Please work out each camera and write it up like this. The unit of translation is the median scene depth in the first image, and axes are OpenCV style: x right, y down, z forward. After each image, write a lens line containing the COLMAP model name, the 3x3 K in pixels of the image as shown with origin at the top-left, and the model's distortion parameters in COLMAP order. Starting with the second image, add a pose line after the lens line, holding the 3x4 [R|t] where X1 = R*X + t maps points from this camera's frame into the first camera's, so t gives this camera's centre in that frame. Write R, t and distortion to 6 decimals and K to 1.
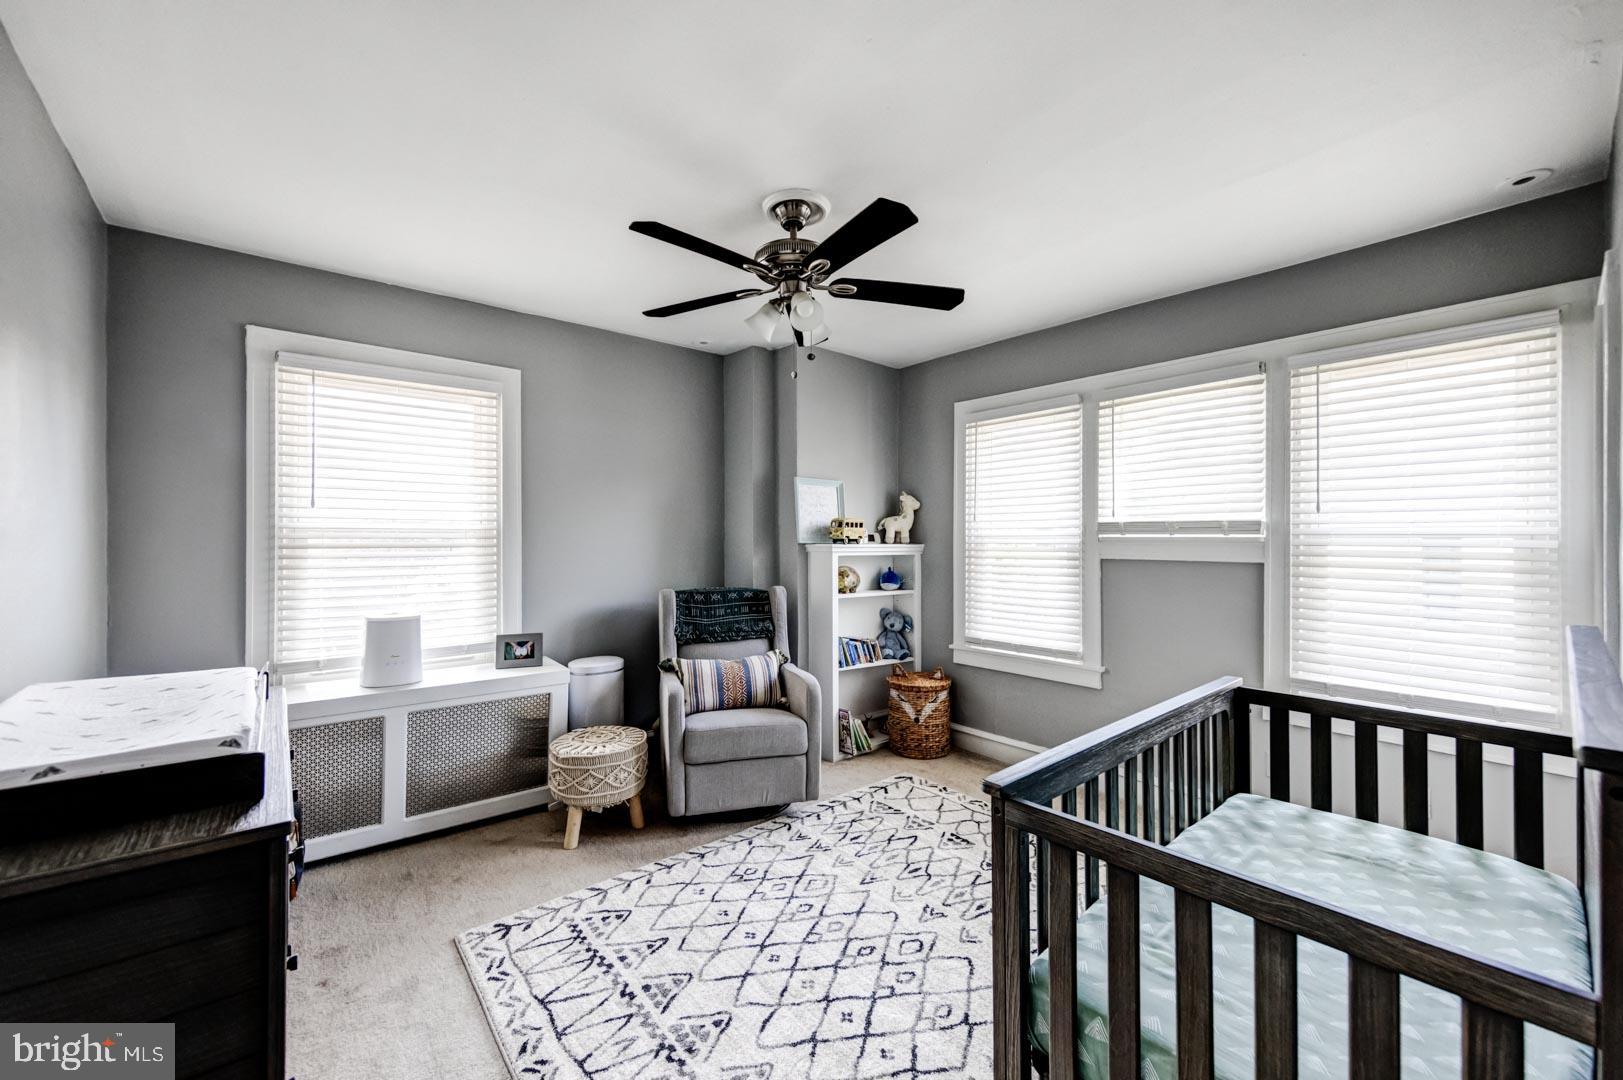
lens RADIAL K [[637.9, 0, 802.2], [0, 637.9, 534.2], [0, 0, 1]] dist [-0.000252, -0.000011]
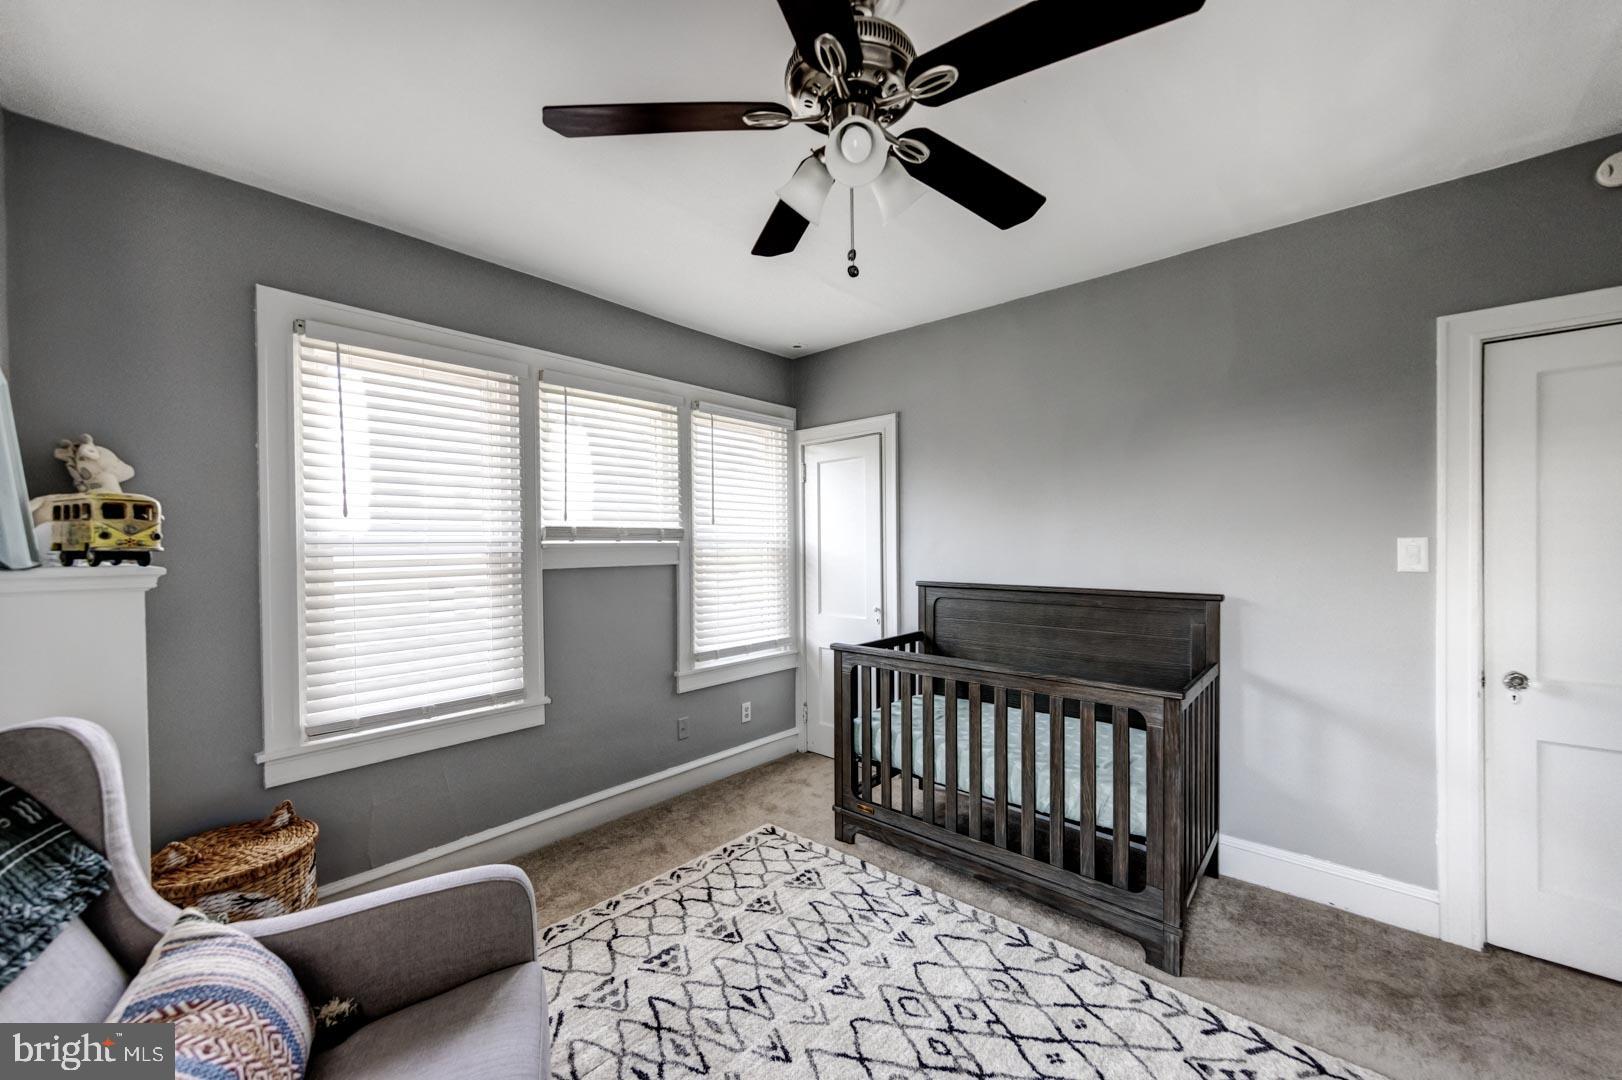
lens RADIAL K [[637.5, 0, 796.6], [0, 637.5, 546.3], [0, 0, 1]] dist [-0.000252, -0.000011]
pose [[-0.154882, -0.003913, 0.987925, -0.484662], [0.005232, 0.999975, 0.004781, 0.006899], [-0.987919, 0.005909, -0.154857, 0.937850]]
